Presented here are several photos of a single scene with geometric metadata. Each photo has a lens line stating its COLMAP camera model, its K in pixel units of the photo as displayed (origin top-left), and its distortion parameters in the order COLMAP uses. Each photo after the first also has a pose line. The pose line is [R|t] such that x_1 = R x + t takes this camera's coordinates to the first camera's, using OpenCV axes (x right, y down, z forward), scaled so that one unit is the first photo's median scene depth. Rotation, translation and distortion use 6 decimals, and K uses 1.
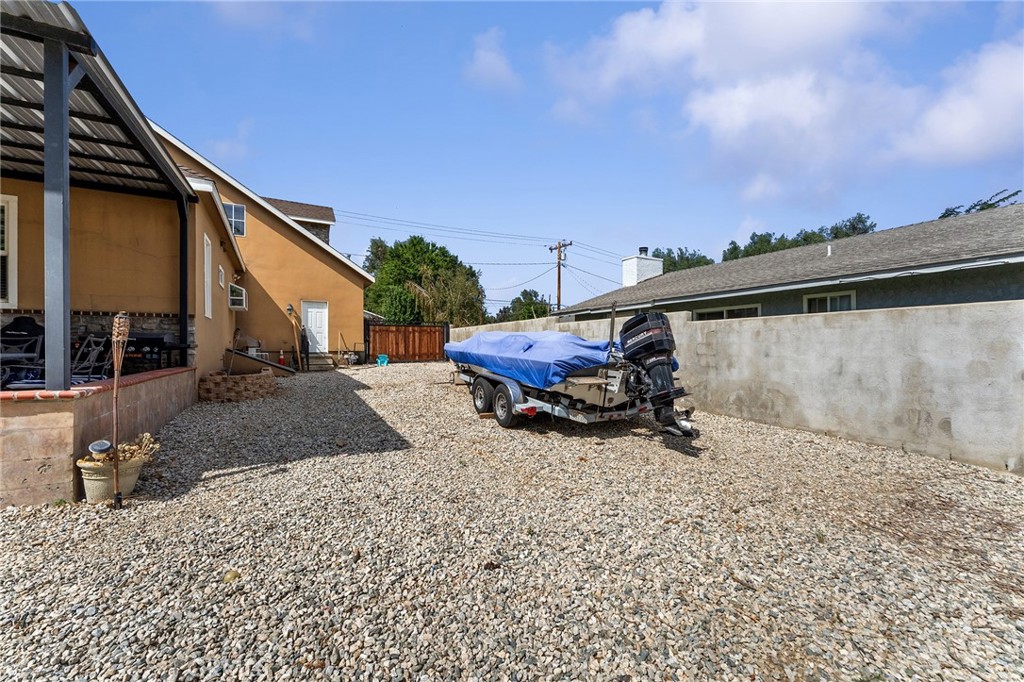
lens RADIAL K [[415.9, 0, 513.0], [0, 415.9, 344.6], [0, 0, 1]] dist [-0.001771, 0.000455]
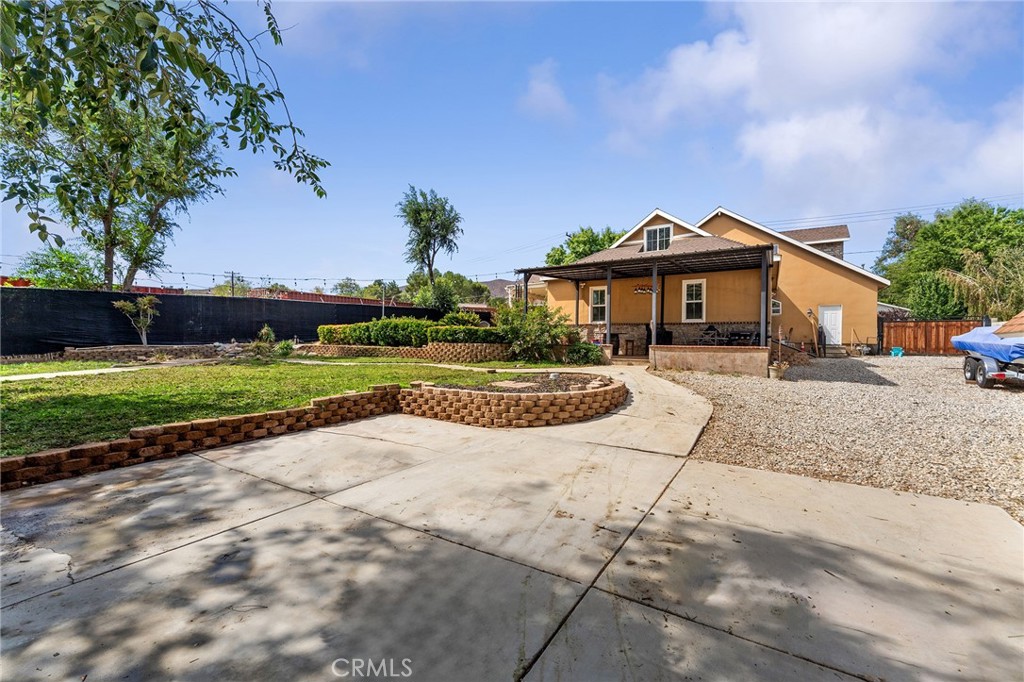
lens RADIAL K [[415.9, 0, 507.0], [0, 415.9, 342.9], [0, 0, 1]] dist [-0.001771, 0.000455]
pose [[0.469487, 0.011545, -0.882864, 0.207020], [-0.009307, 0.999924, 0.008127, 0.013372], [0.882890, 0.004401, 0.469559, -0.524538]]
